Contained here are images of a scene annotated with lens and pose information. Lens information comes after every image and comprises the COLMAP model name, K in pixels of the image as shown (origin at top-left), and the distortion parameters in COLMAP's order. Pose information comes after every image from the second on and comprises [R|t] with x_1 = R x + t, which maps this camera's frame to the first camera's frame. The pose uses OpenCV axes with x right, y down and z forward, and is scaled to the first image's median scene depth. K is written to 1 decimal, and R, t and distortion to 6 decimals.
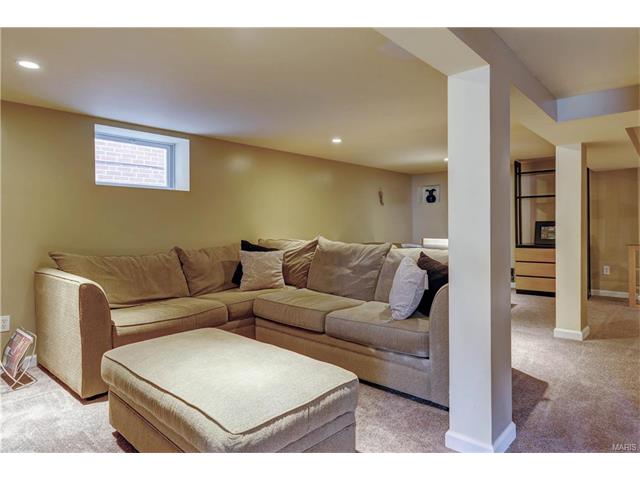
lens RADIAL K [[380.8, 0, 320.0], [0, 380.8, 240.0], [0, 0, 1]] dist [0.002624, 0.000550]
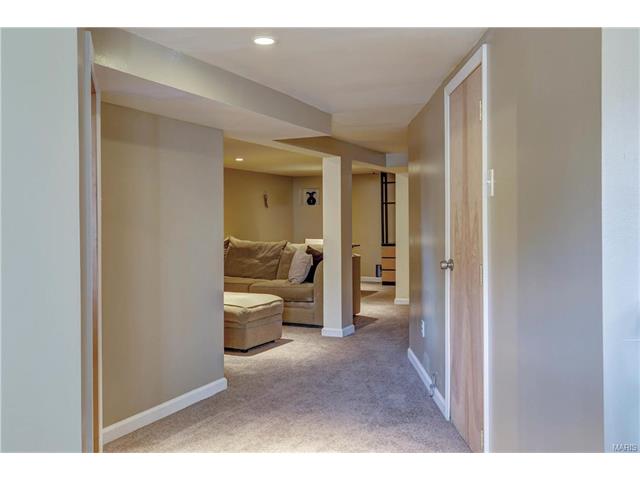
lens RADIAL K [[621.4, 0, 320.0], [0, 621.4, 240.0], [0, 0, 1]] dist [-0.000006, -0.000060]
pose [[0.954635, -0.004480, 0.297744, -0.383754], [0.007865, 0.999917, -0.010173, 0.029657], [-0.297674, 0.012053, 0.954592, -1.250943]]
